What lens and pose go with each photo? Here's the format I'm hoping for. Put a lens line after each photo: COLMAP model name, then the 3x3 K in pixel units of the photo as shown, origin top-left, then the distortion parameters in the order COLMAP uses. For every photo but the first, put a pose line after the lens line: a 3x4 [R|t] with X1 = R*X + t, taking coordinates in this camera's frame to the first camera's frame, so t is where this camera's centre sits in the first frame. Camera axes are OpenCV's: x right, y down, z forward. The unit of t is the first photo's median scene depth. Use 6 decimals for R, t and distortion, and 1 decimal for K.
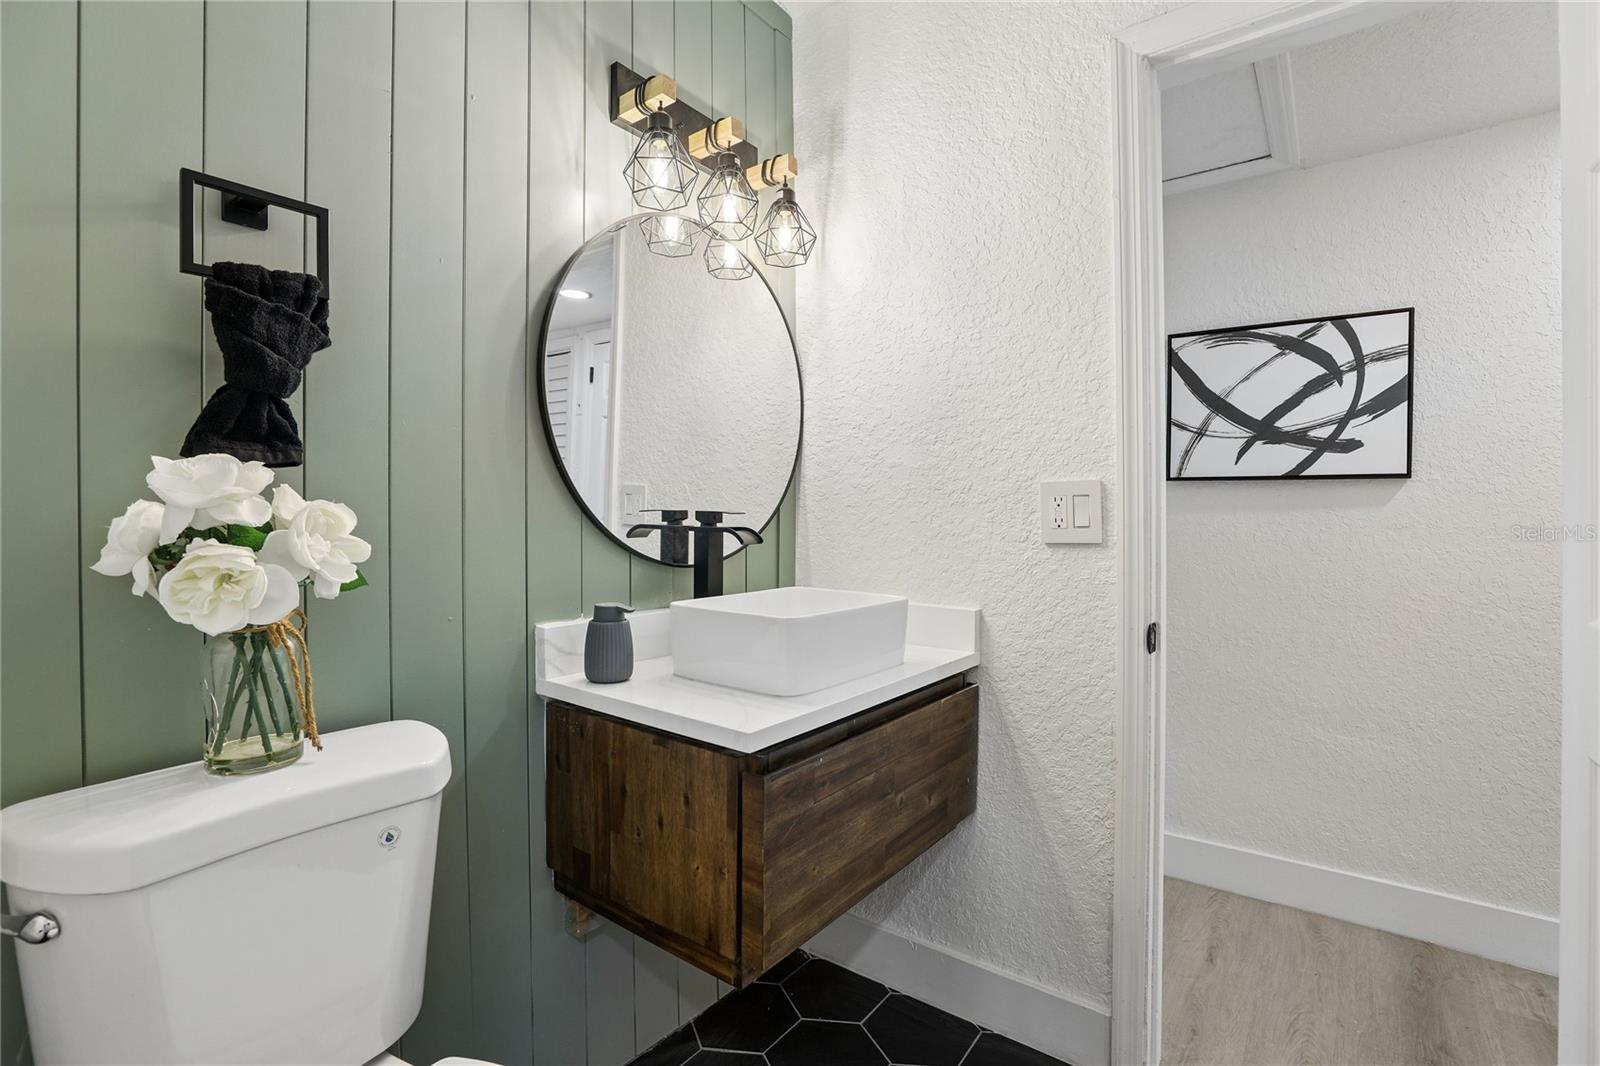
lens RADIAL K [[728.3, 0, 800.3], [0, 728.3, 522.8], [0, 0, 1]] dist [-0.049519, 0.015220]
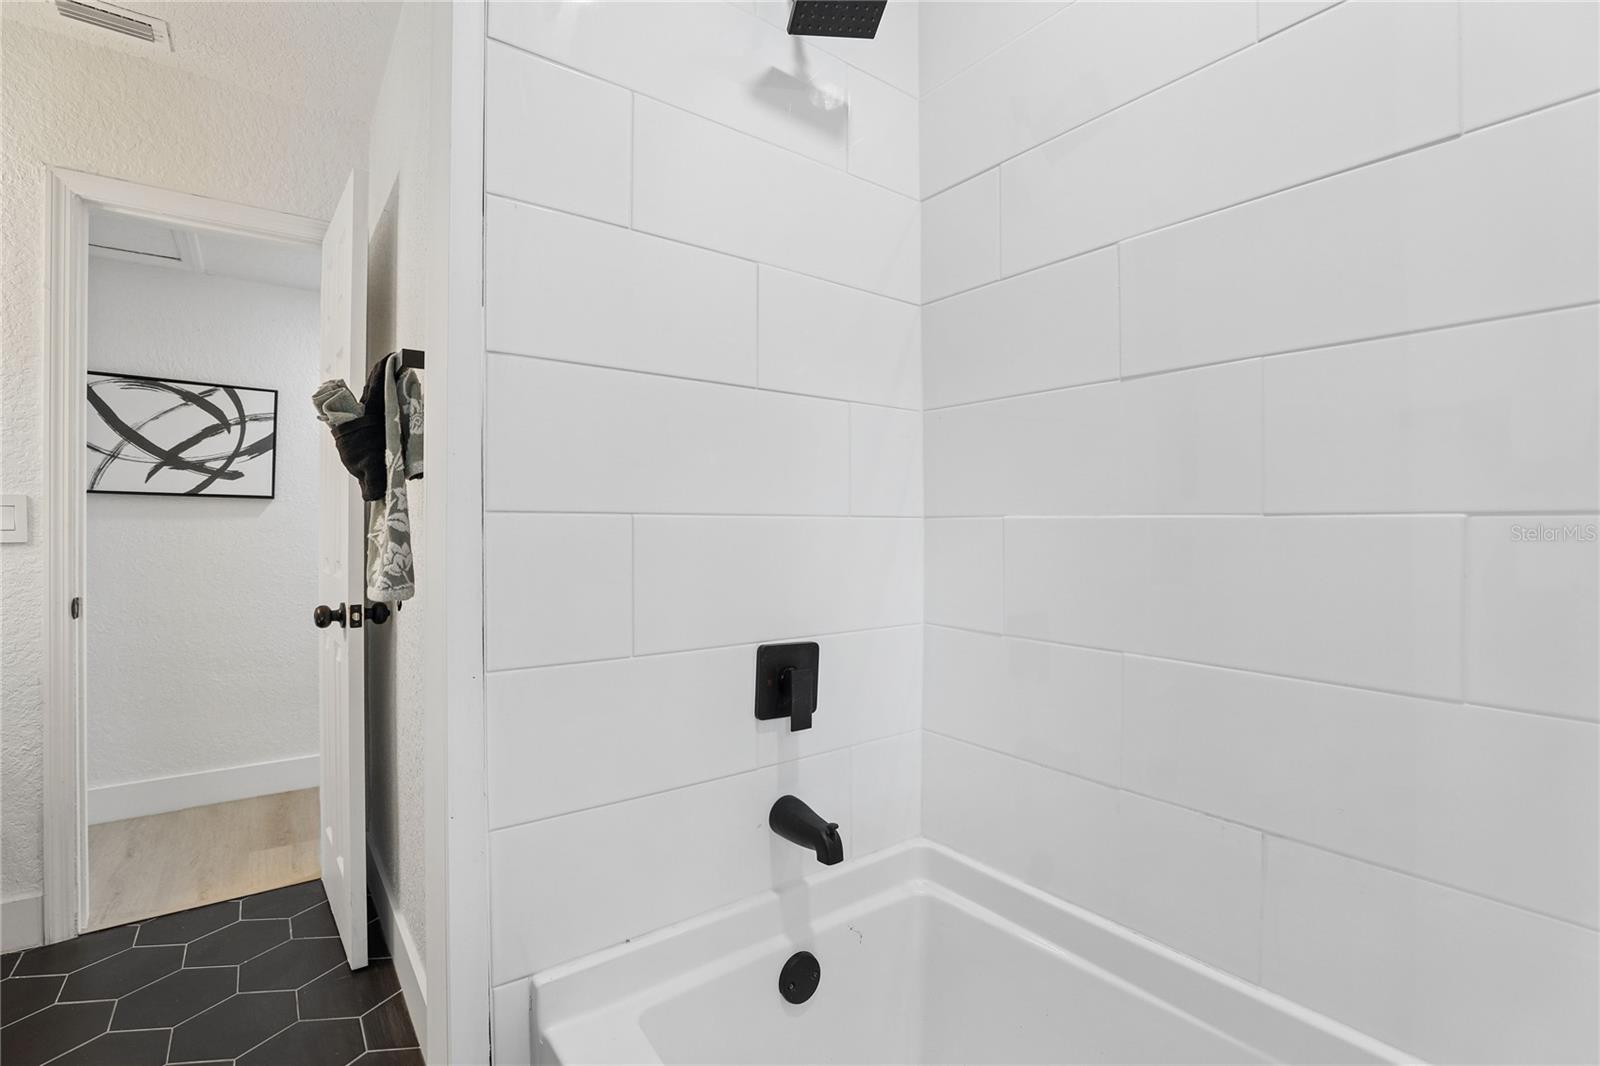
lens RADIAL K [[728.3, 0, 800.3], [0, 728.3, 522.8], [0, 0, 1]] dist [-0.049519, 0.015220]
pose [[0.276450, 0.006704, 0.961005, -0.312562], [0.003663, 0.999961, -0.008030, 0.005844], [-0.961021, 0.005740, 0.276414, -0.528130]]
